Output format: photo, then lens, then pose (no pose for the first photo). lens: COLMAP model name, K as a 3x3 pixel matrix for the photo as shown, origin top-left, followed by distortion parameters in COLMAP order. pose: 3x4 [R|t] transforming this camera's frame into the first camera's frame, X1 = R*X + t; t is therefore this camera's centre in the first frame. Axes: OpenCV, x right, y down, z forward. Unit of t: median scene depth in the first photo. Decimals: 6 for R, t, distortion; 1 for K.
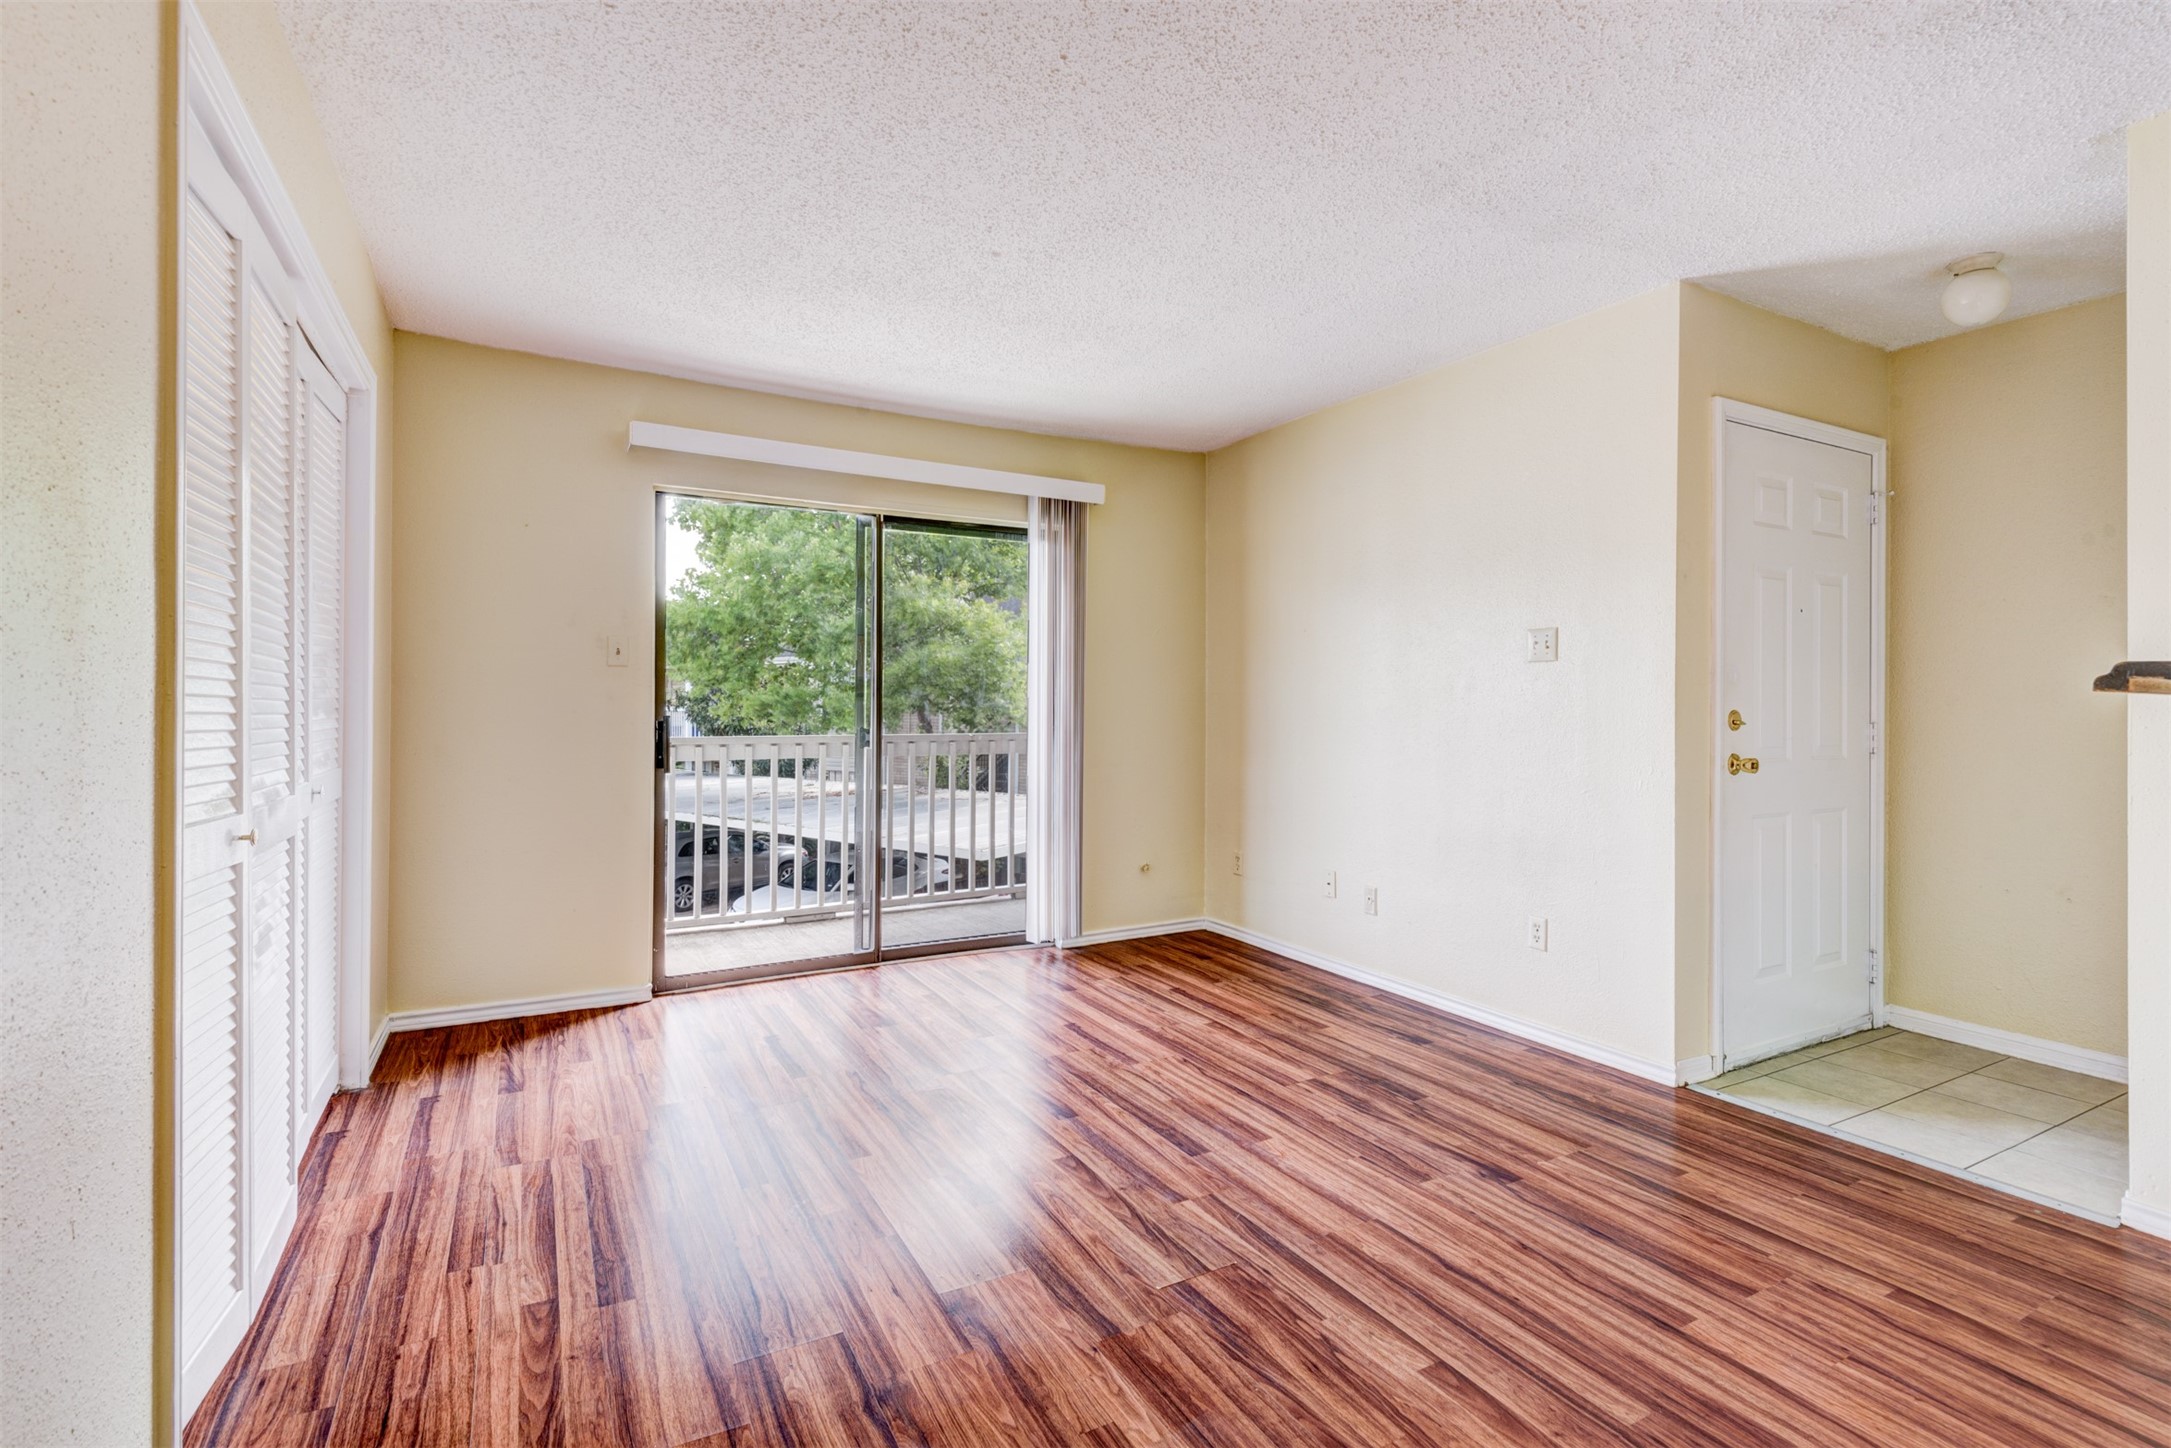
lens RADIAL K [[1007.2, 0, 1119.6], [0, 1007.2, 721.0], [0, 0, 1]] dist [0.020784, -0.009281]
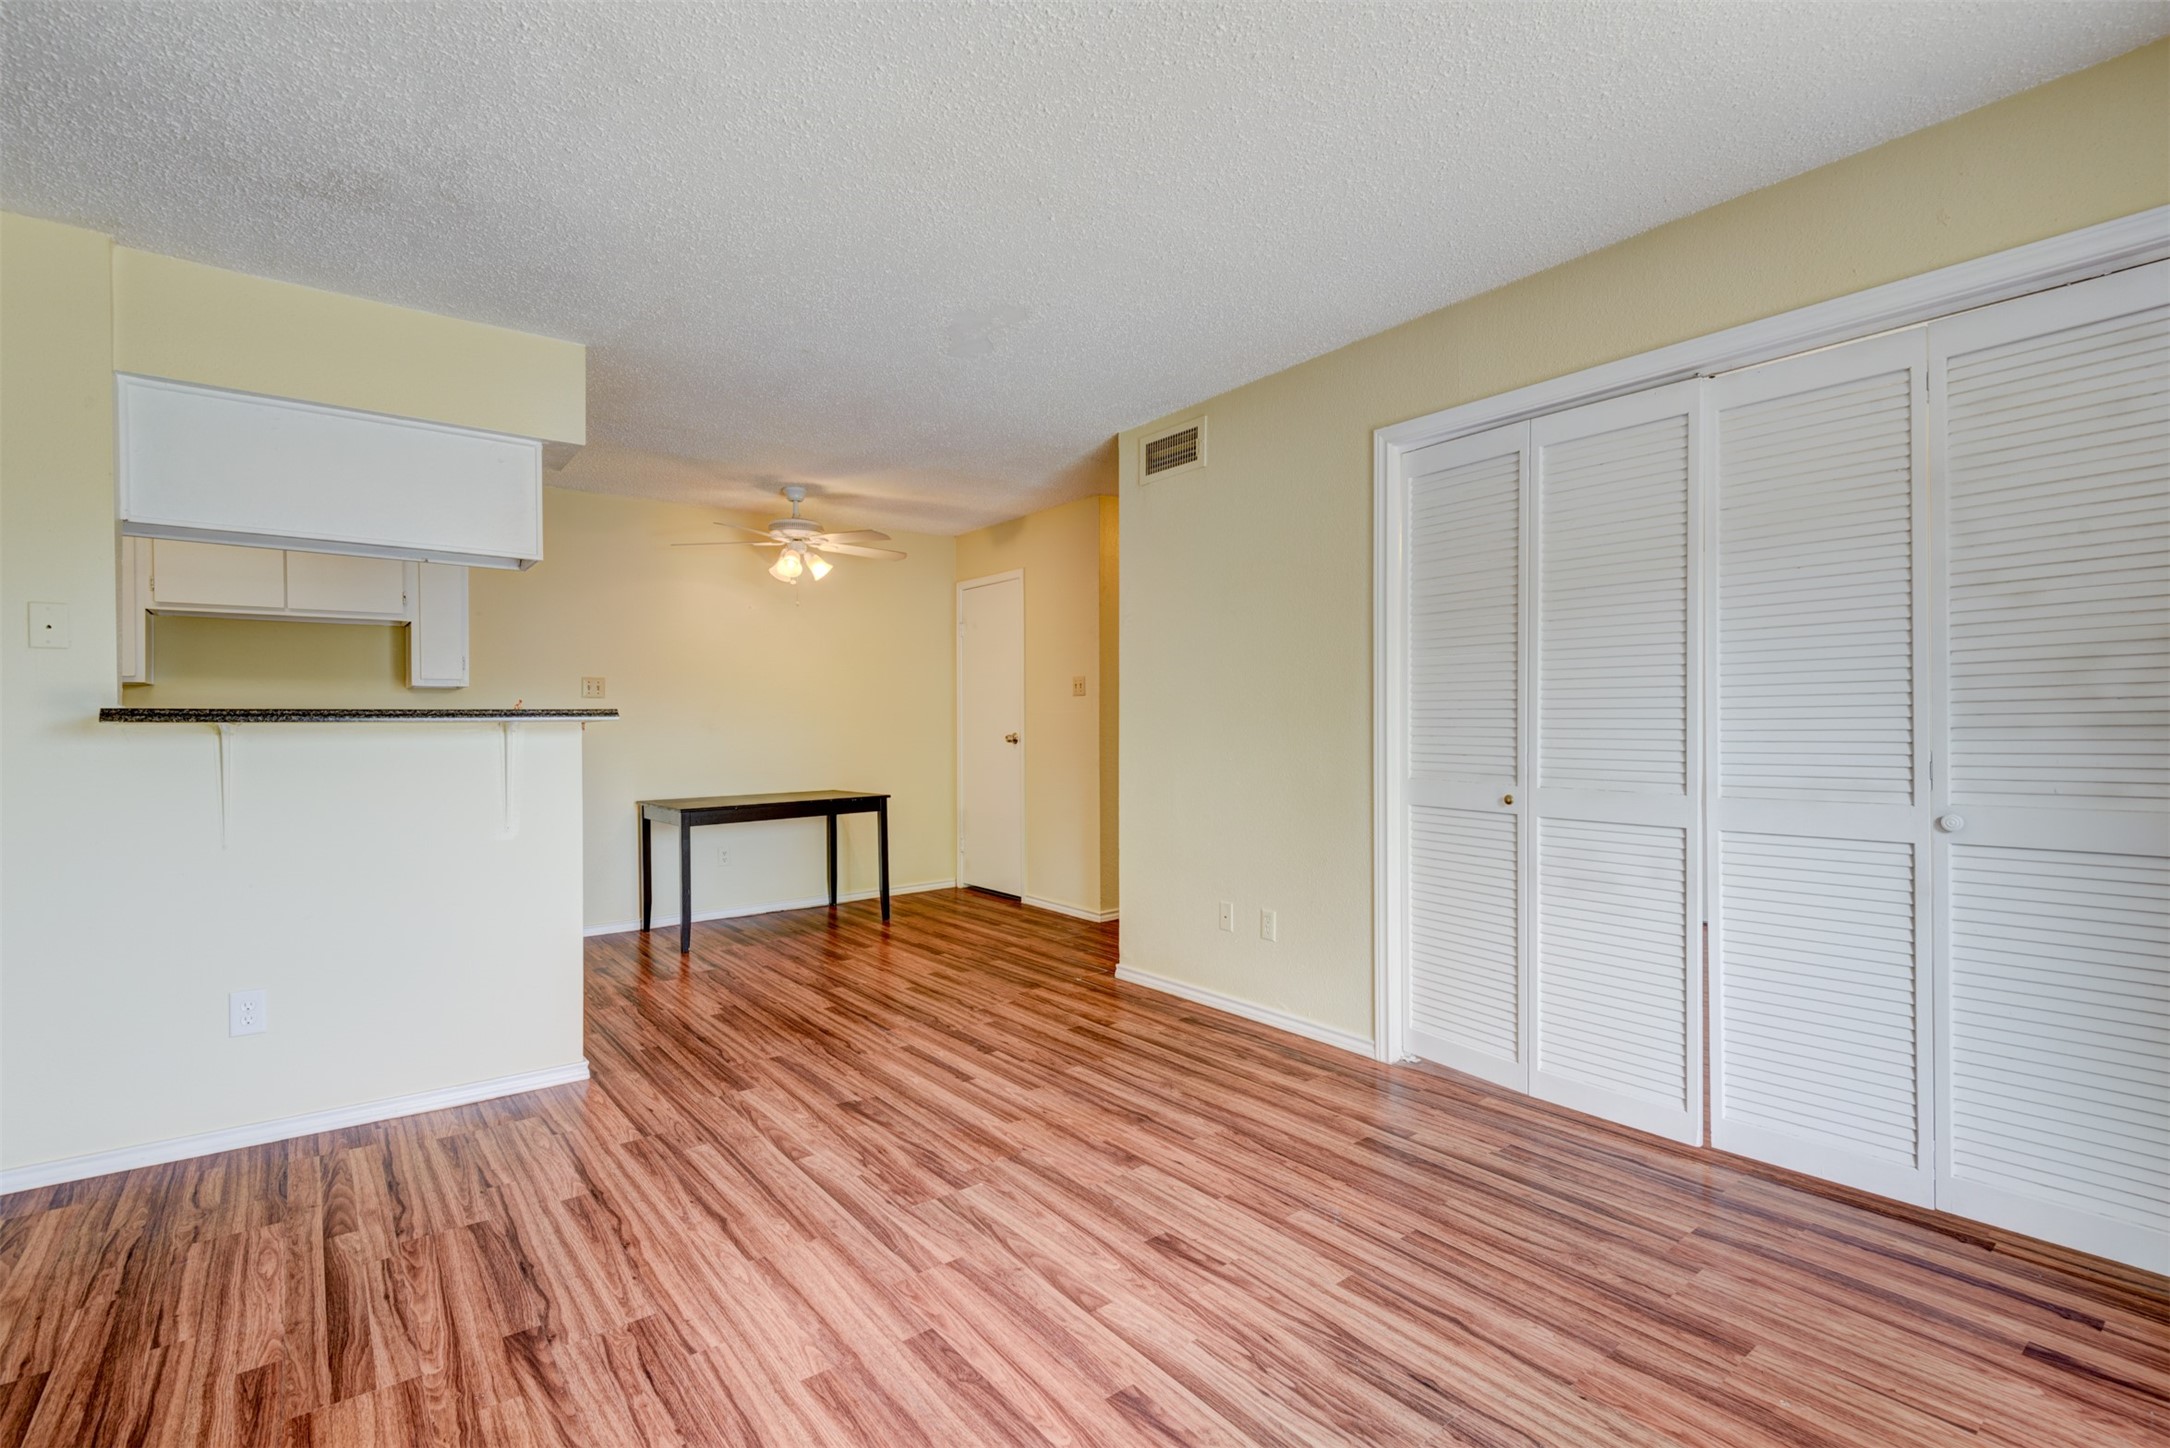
lens RADIAL K [[1006.7, 0, 1091.9], [0, 1006.7, 729.4], [0, 0, 1]] dist [0.020784, -0.009281]
pose [[-0.991010, 0.004842, -0.133699, 0.050246], [0.001334, 0.999653, 0.026318, -0.030761], [0.133780, 0.025903, -0.990672, 1.686831]]
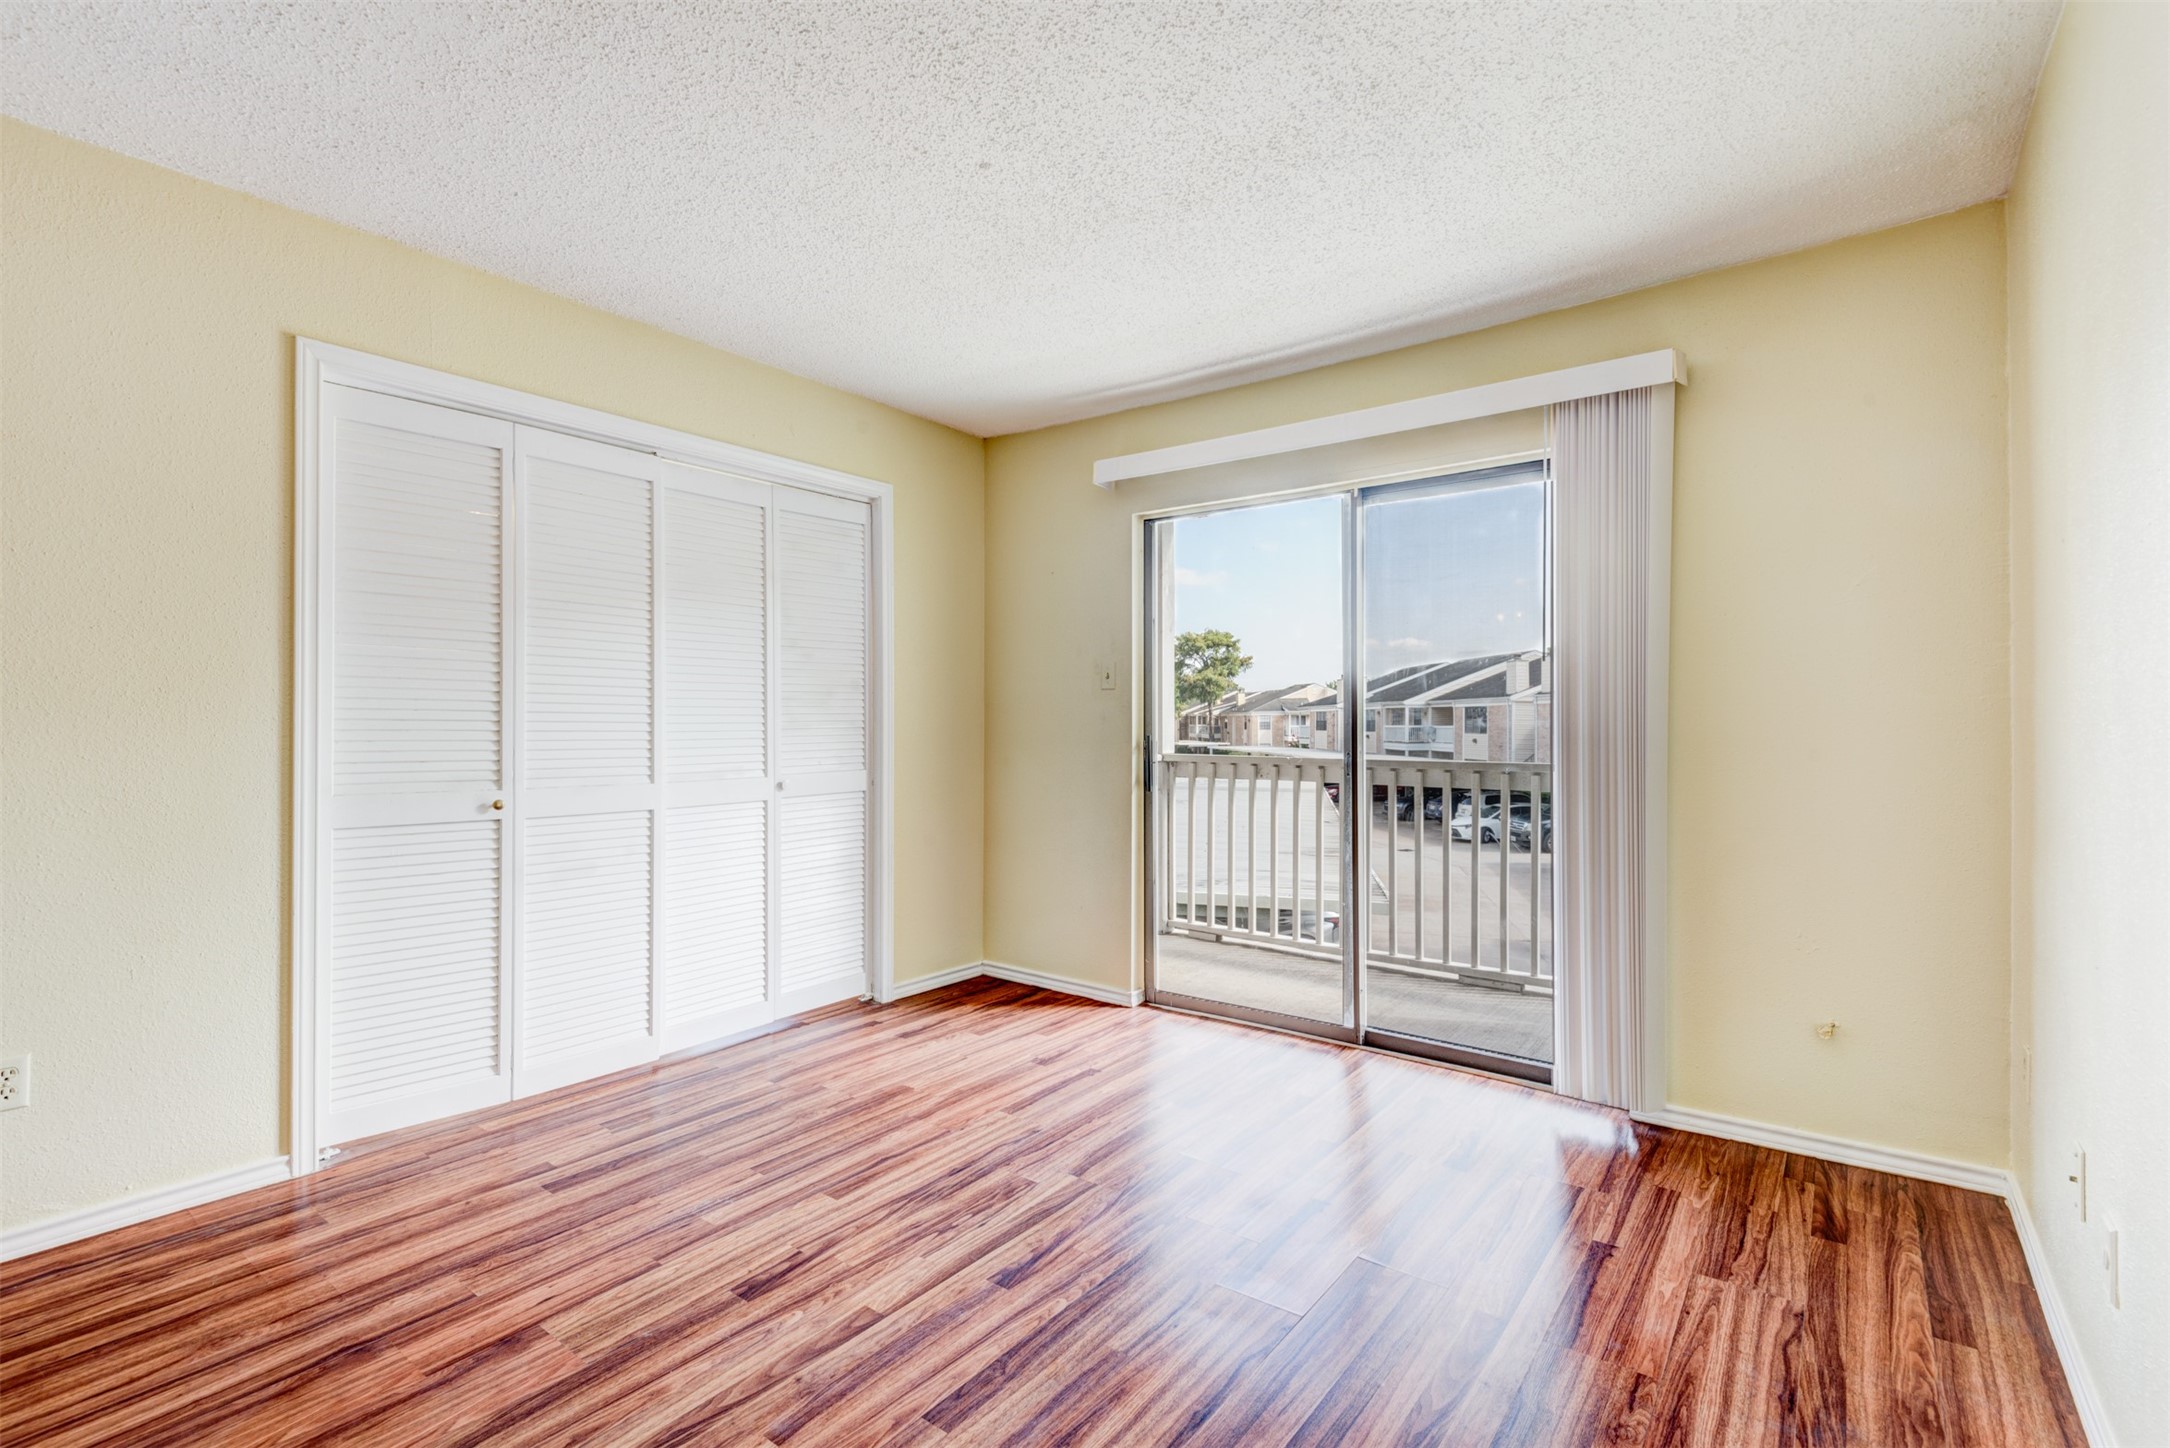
lens RADIAL K [[1006.7, 0, 1104.7], [0, 1006.7, 724.3], [0, 0, 1]] dist [0.020784, -0.009281]
pose [[0.396180, 0.001077, -0.918172, 0.693292], [-0.015399, 0.999866, -0.005471, -0.013344], [0.918044, 0.016307, 0.396144, 0.812744]]
